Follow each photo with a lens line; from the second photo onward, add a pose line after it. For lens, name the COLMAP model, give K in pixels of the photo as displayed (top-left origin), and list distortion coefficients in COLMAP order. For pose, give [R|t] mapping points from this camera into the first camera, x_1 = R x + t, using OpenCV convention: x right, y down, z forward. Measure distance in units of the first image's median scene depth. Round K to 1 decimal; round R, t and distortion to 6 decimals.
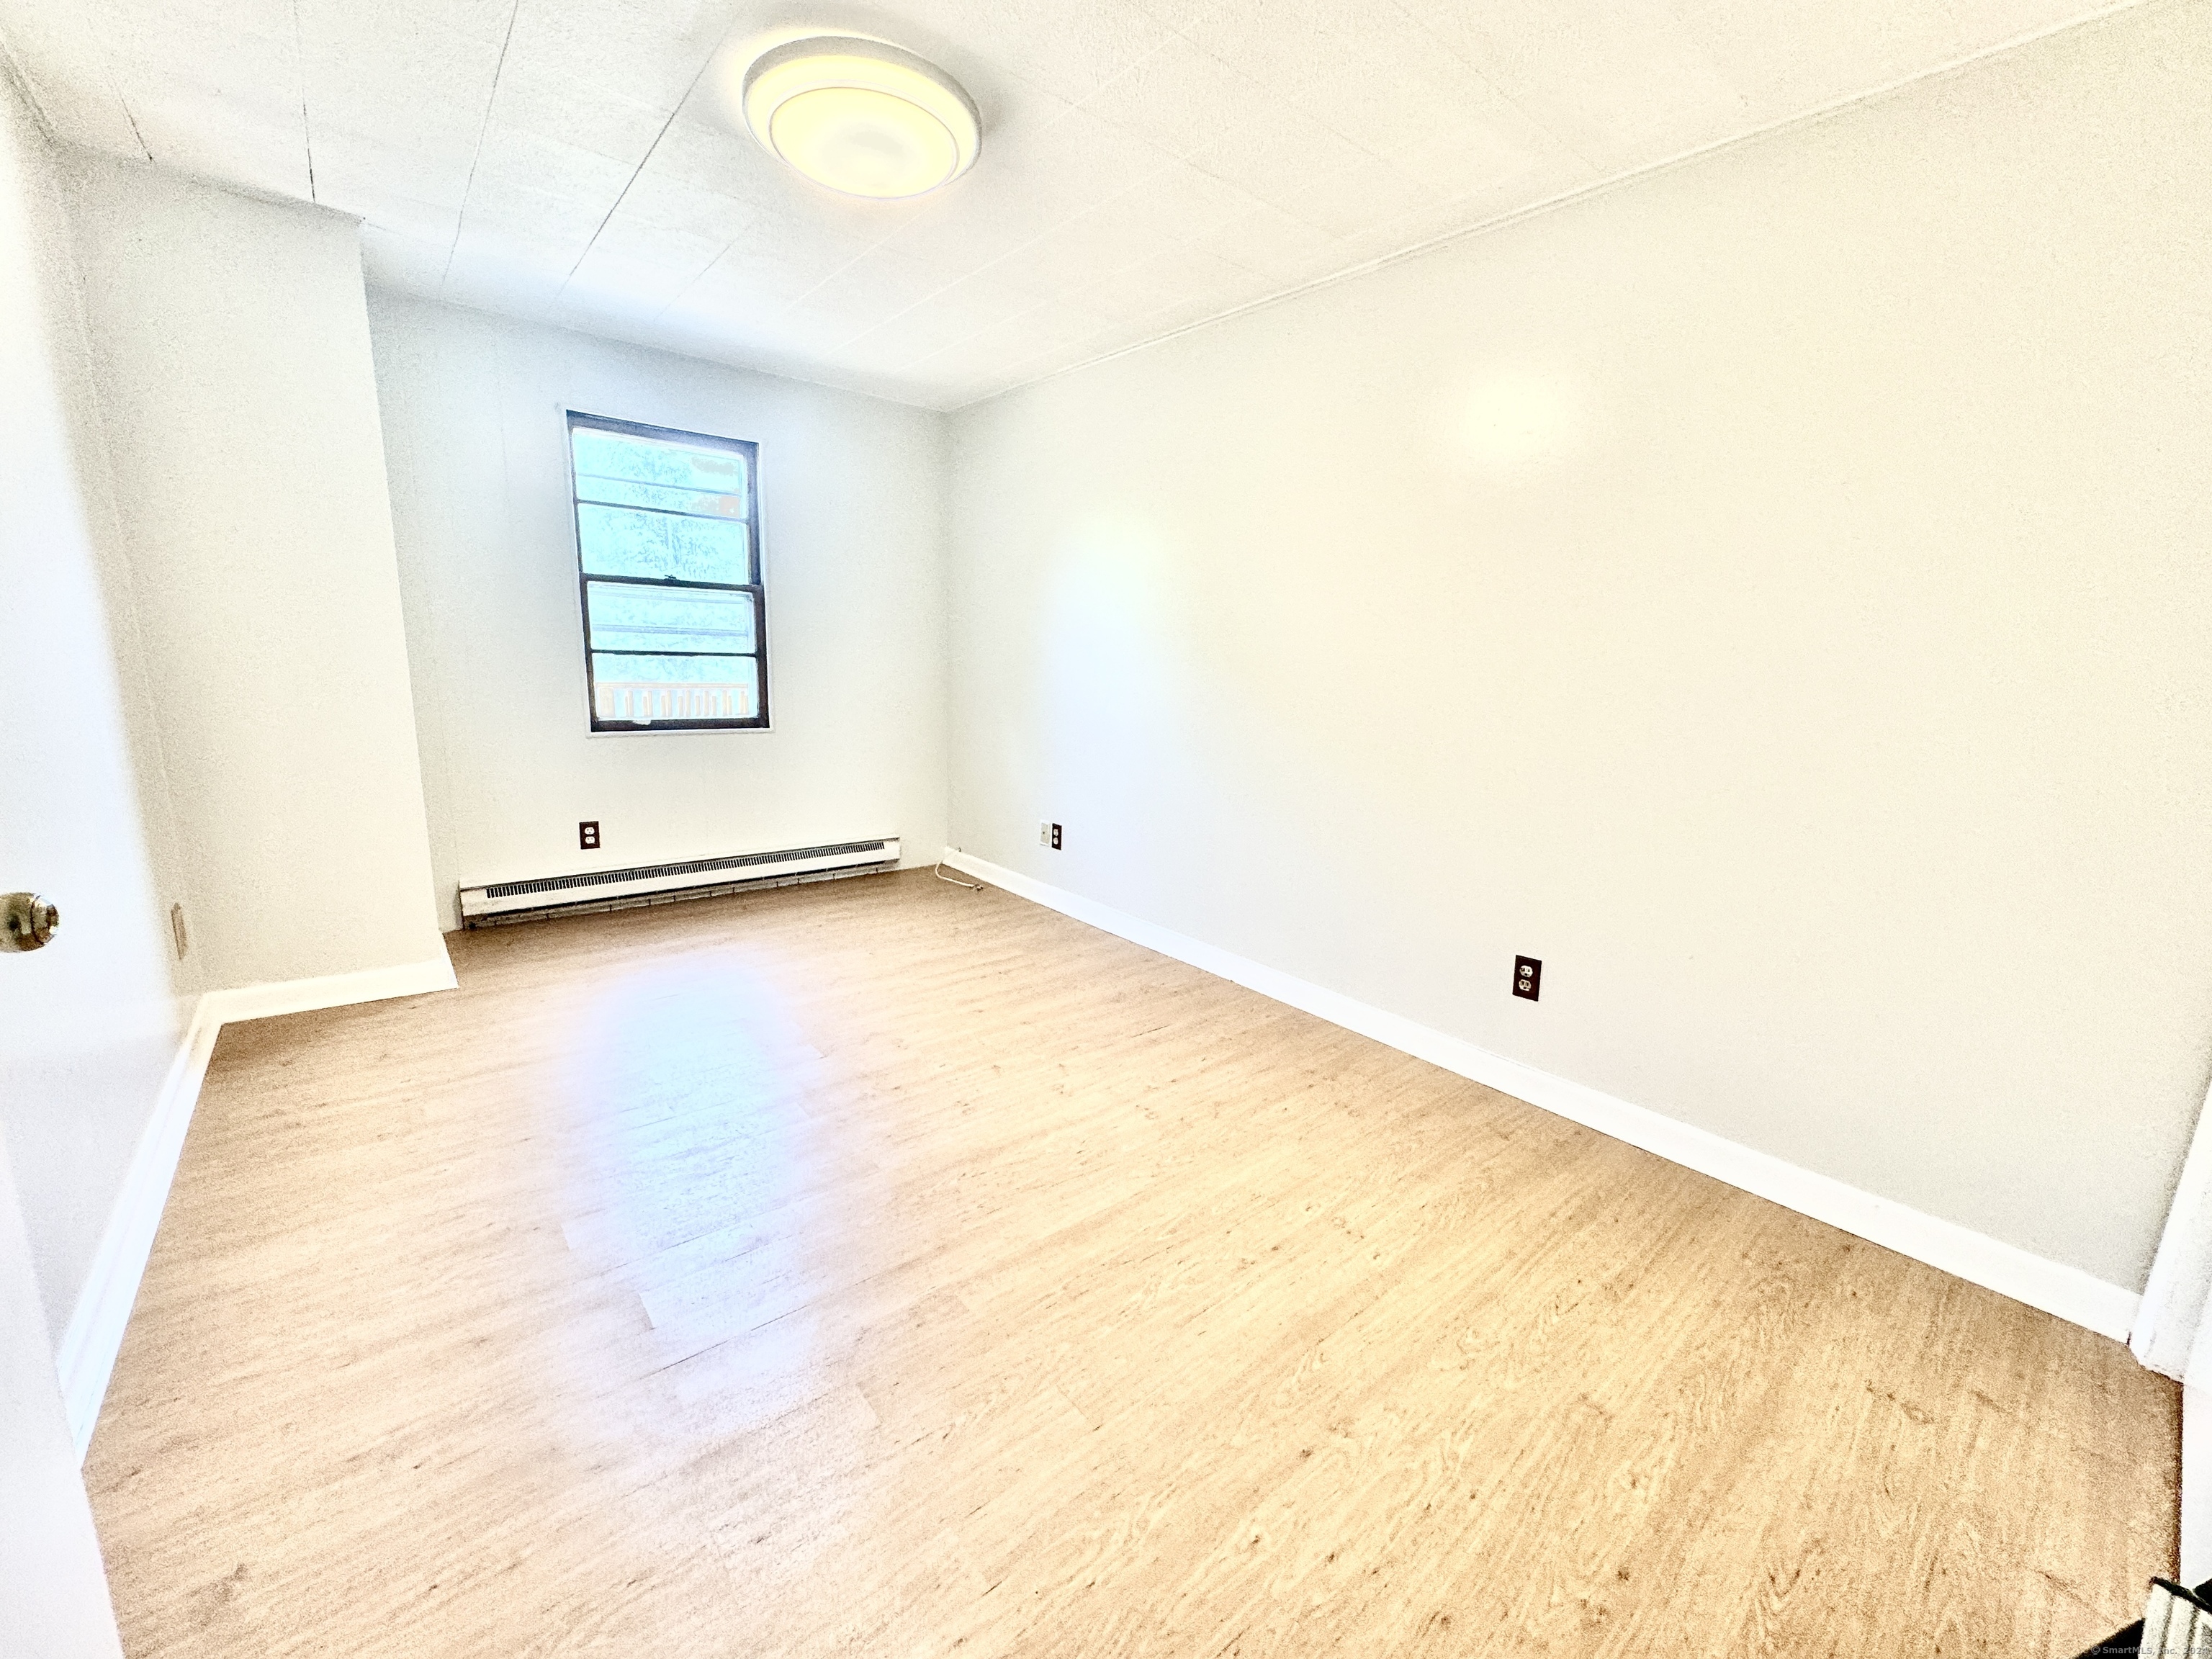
lens RADIAL K [[883.8, 0, 1104.4], [0, 883.8, 828.2], [0, 0, 1]] dist [0.000290, -0.000049]
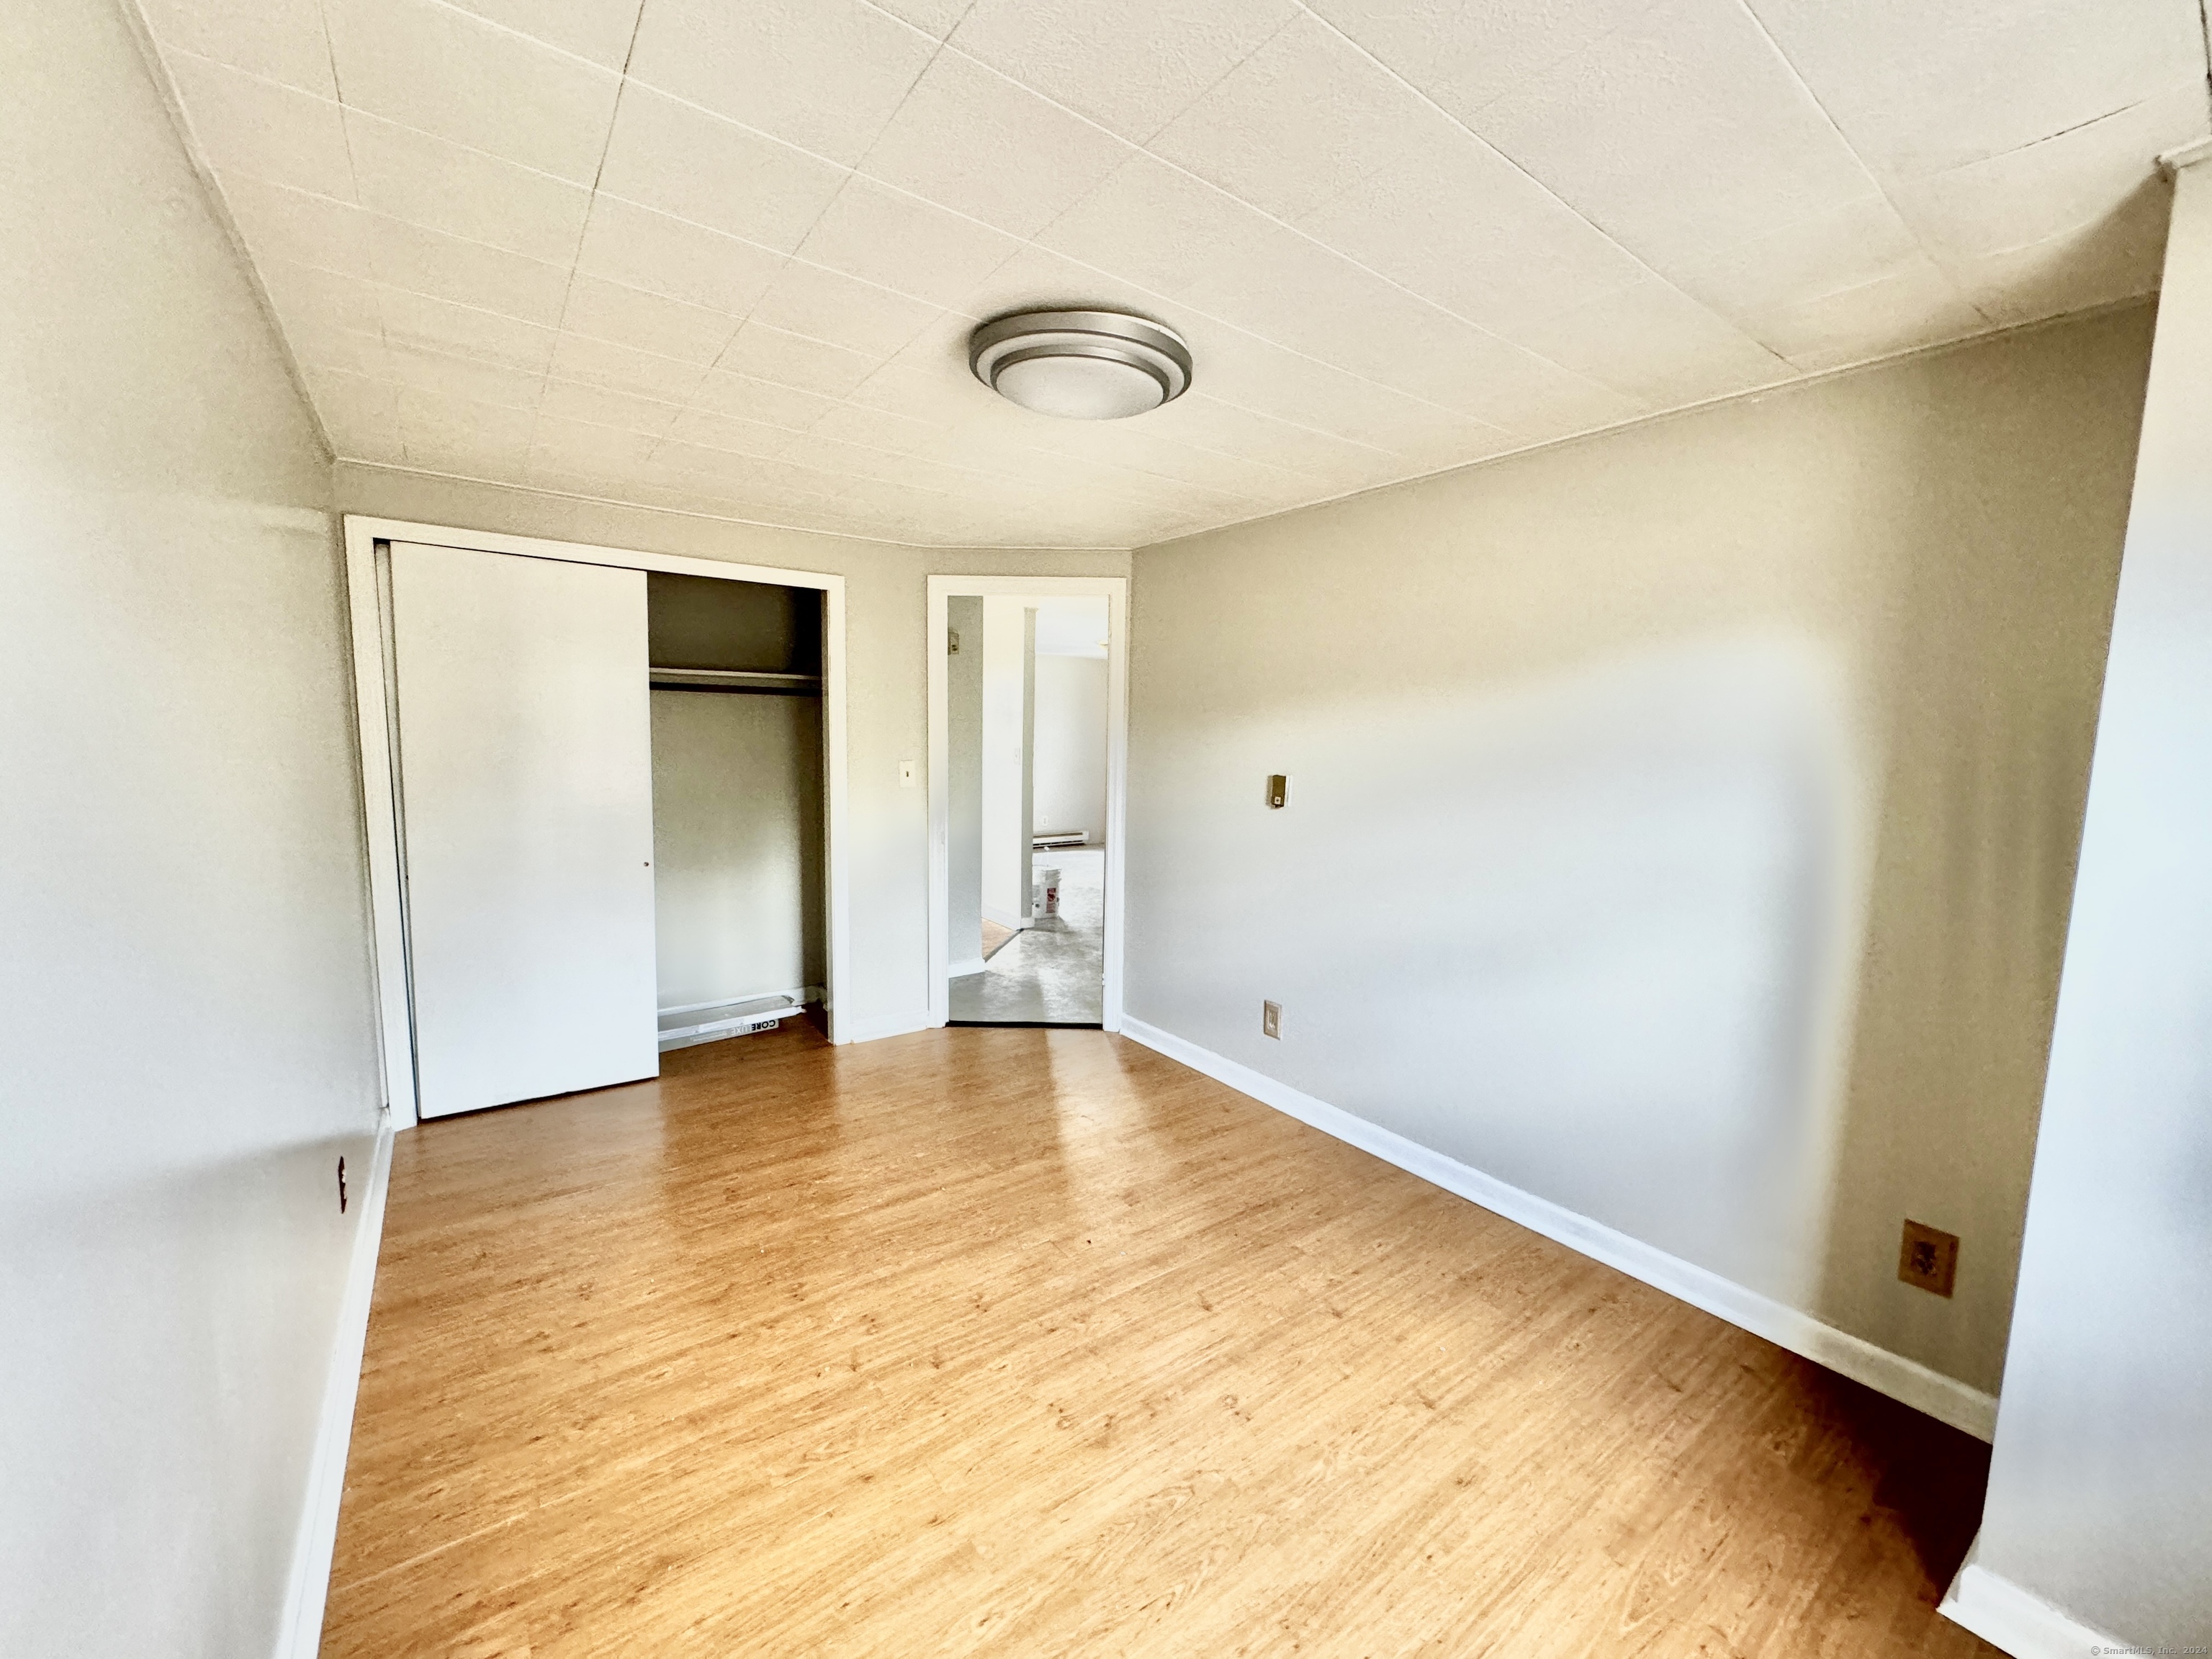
lens RADIAL K [[883.8, 0, 1106.2], [0, 883.8, 831.3], [0, 0, 1]] dist [0.000290, -0.000049]
pose [[-0.996494, -0.063955, 0.053937, -0.320383], [-0.044356, 0.950501, 0.307540, -0.495613], [-0.070936, 0.304070, -0.950005, 1.779482]]
